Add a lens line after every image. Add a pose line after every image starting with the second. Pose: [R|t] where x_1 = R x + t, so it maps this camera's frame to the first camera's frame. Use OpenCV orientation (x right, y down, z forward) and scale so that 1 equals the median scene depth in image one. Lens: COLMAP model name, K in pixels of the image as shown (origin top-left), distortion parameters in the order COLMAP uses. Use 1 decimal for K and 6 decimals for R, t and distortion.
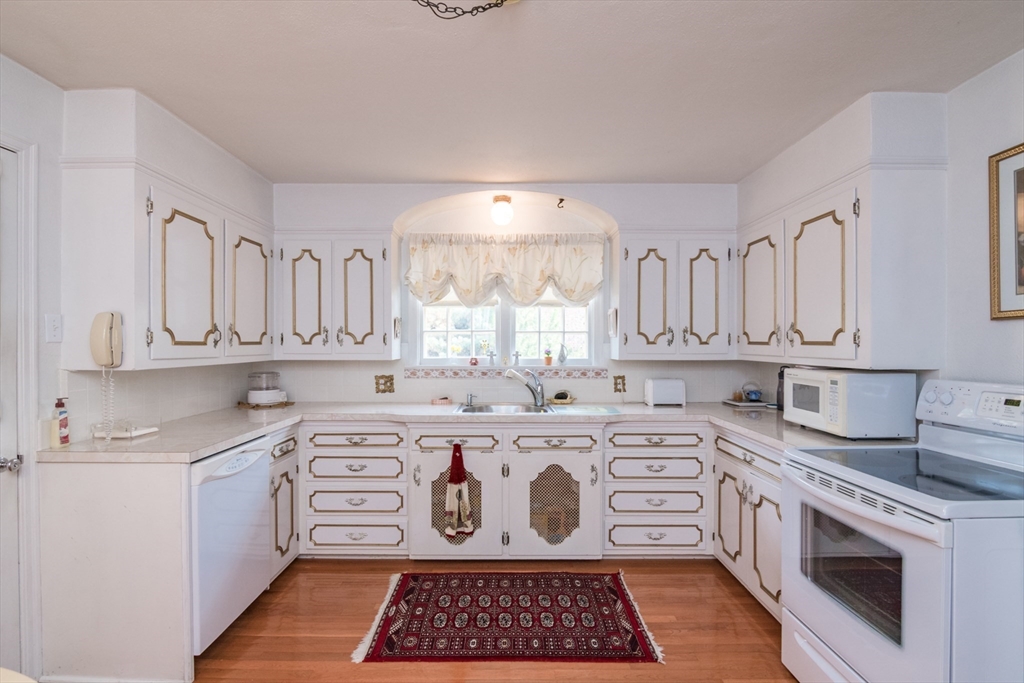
lens RADIAL K [[501.3, 0, 505.1], [0, 501.3, 346.4], [0, 0, 1]] dist [-0.000891, -0.001361]
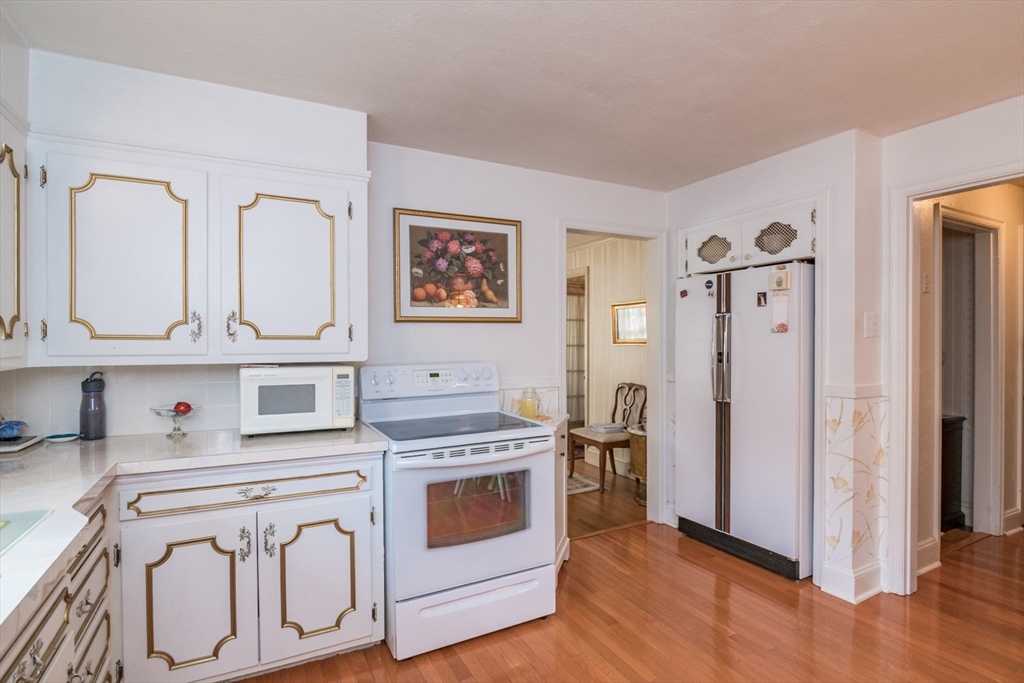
lens RADIAL K [[501.3, 0, 507.0], [0, 501.3, 340.9], [0, 0, 1]] dist [-0.000891, -0.001361]
pose [[-0.458963, -0.001754, 0.888454, -0.125406], [0.006470, 0.999965, 0.005316, -0.001025], [-0.888432, 0.008188, -0.458936, 0.374504]]
